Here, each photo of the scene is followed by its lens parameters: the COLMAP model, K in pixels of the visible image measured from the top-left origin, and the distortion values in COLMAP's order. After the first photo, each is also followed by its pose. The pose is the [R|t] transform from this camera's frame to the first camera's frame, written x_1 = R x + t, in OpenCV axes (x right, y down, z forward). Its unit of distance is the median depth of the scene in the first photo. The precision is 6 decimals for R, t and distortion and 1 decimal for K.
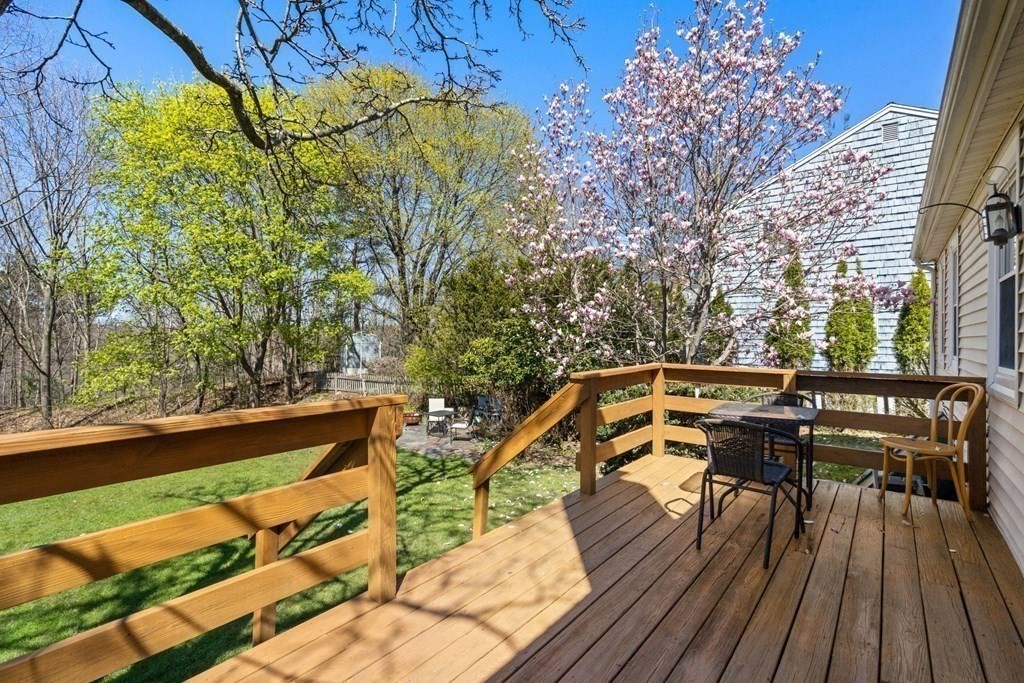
lens RADIAL K [[463.5, 0, 509.0], [0, 463.5, 341.0], [0, 0, 1]] dist [-0.002957, 0.000918]
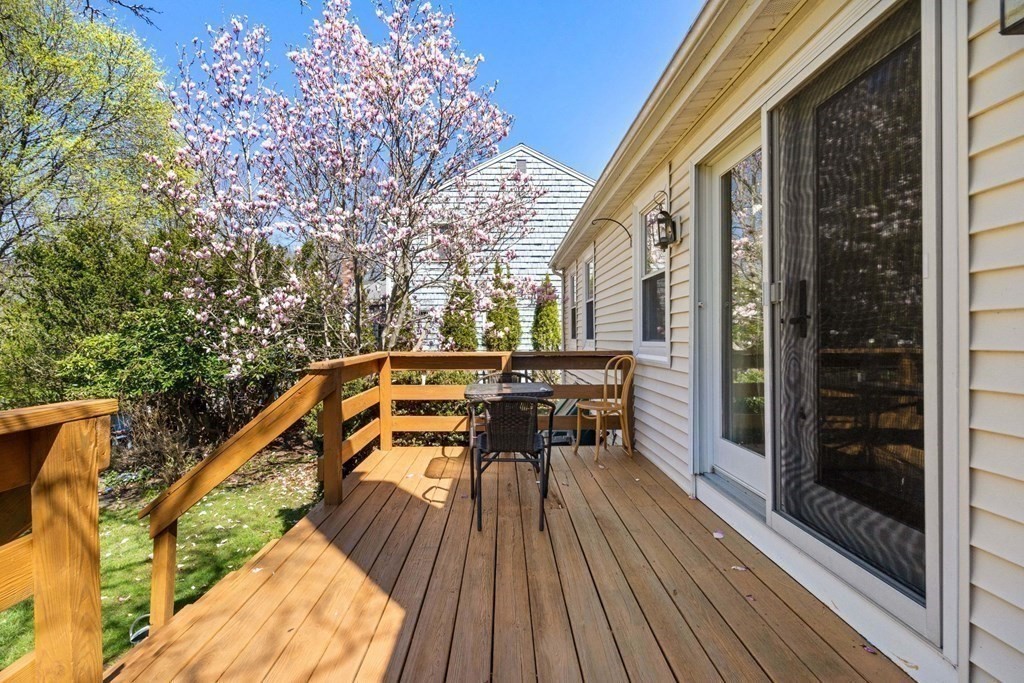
lens RADIAL K [[471.8, 0, 494.1], [0, 471.8, 343.8], [0, 0, 1]] dist [0.000288, 0.000225]
pose [[0.782259, -0.021755, 0.622573, -0.058750], [0.015996, 0.999762, 0.014837, 0.012450], [-0.622748, -0.001648, 0.782421, 0.064267]]
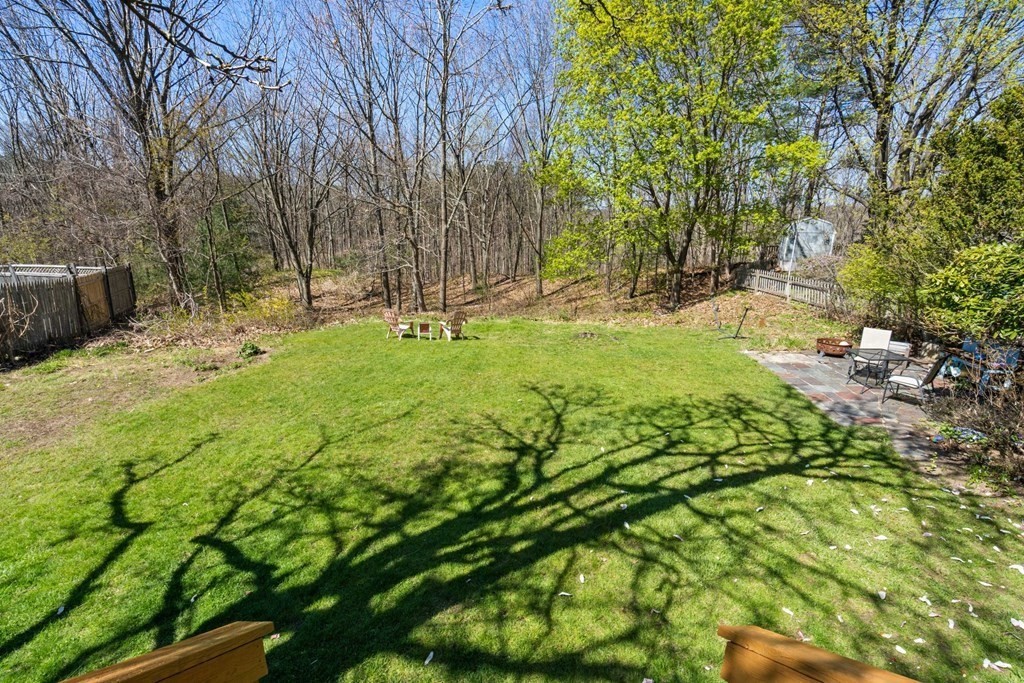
lens RADIAL K [[464.0, 0, 508.2], [0, 464.0, 348.0], [0, 0, 1]] dist [-0.002643, 0.000931]
pose [[0.632830, 0.202619, -0.747309, 0.031065], [-0.005543, 0.966314, 0.257305, -0.045809], [0.774271, -0.158688, 0.612636, 0.342996]]
